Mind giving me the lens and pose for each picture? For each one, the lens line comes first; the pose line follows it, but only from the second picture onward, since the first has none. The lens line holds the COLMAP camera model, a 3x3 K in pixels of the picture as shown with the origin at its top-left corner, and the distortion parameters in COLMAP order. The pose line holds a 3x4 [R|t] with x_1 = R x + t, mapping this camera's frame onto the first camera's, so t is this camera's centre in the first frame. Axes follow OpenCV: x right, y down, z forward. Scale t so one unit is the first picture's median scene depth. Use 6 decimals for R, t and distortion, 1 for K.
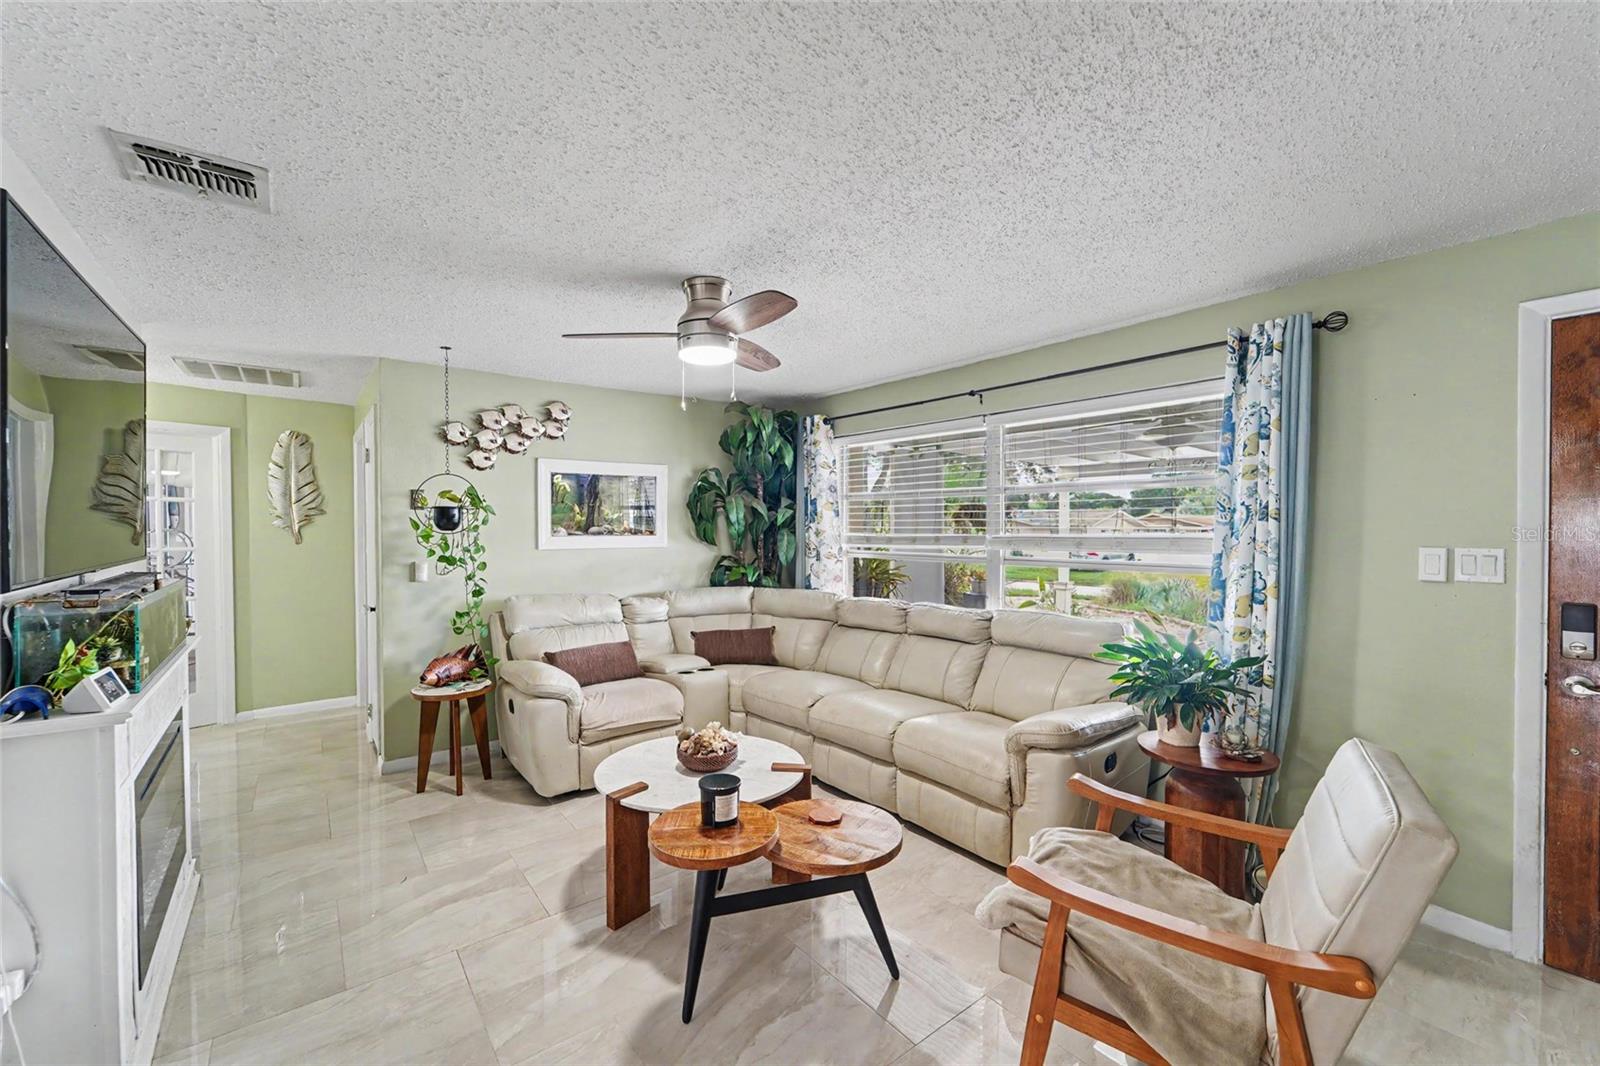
lens RADIAL K [[664.5, 0, 800.0], [0, 664.5, 533.0], [0, 0, 1]] dist [0.011084, 0.000069]
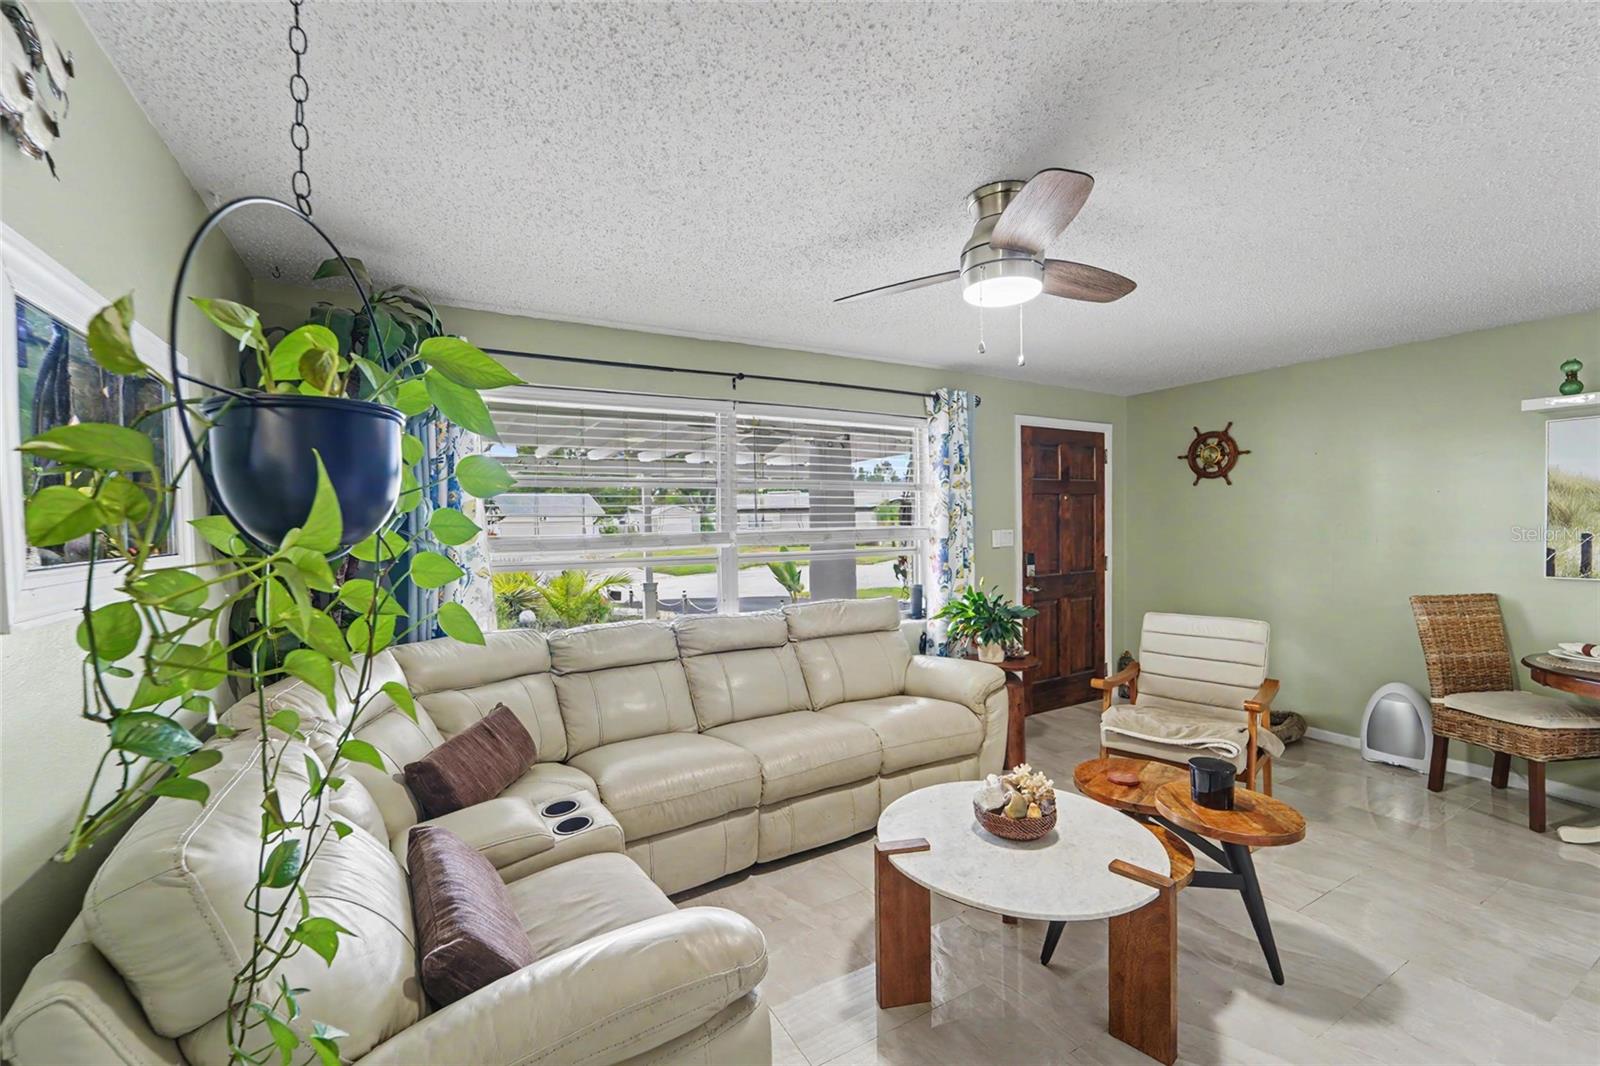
lens RADIAL K [[664.5, 0, 800.0], [0, 664.5, 533.0], [0, 0, 1]] dist [0.011084, 0.000069]
pose [[0.159813, -0.020425, 0.986936, -0.944989], [0.014785, 0.999723, 0.018296, -0.012880], [-0.987037, 0.011668, 0.160070, 1.146857]]
